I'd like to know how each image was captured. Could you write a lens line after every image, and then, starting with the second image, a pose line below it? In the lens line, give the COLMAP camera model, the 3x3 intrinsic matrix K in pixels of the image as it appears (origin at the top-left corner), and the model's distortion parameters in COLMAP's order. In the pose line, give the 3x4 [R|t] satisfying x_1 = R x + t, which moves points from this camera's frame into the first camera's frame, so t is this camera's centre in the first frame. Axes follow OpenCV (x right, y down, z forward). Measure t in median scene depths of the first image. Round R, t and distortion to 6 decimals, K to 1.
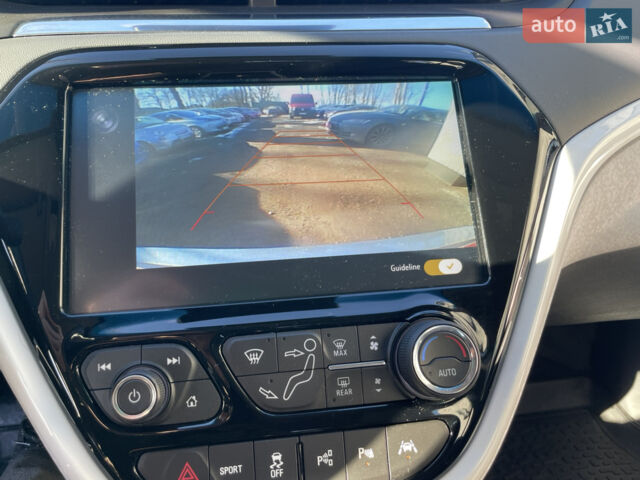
lens RADIAL K [[485.7, 0, 320.0], [0, 485.7, 240.0], [0, 0, 1]] dist [0.070135, -0.103283]
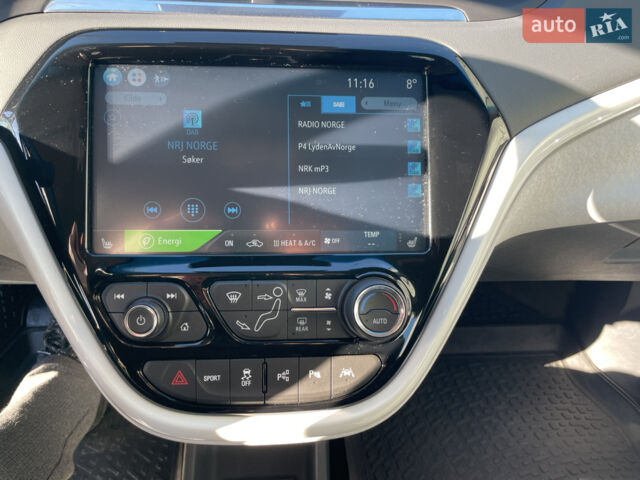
lens RADIAL K [[489.4, 0, 320.0], [0, 489.4, 240.0], [0, 0, 1]] dist [0.084200, -0.116336]
pose [[0.996704, 0.076156, -0.027942, 0.116036], [-0.071006, 0.985603, 0.153446, -0.125006], [0.039226, -0.150956, 0.987762, -0.251213]]
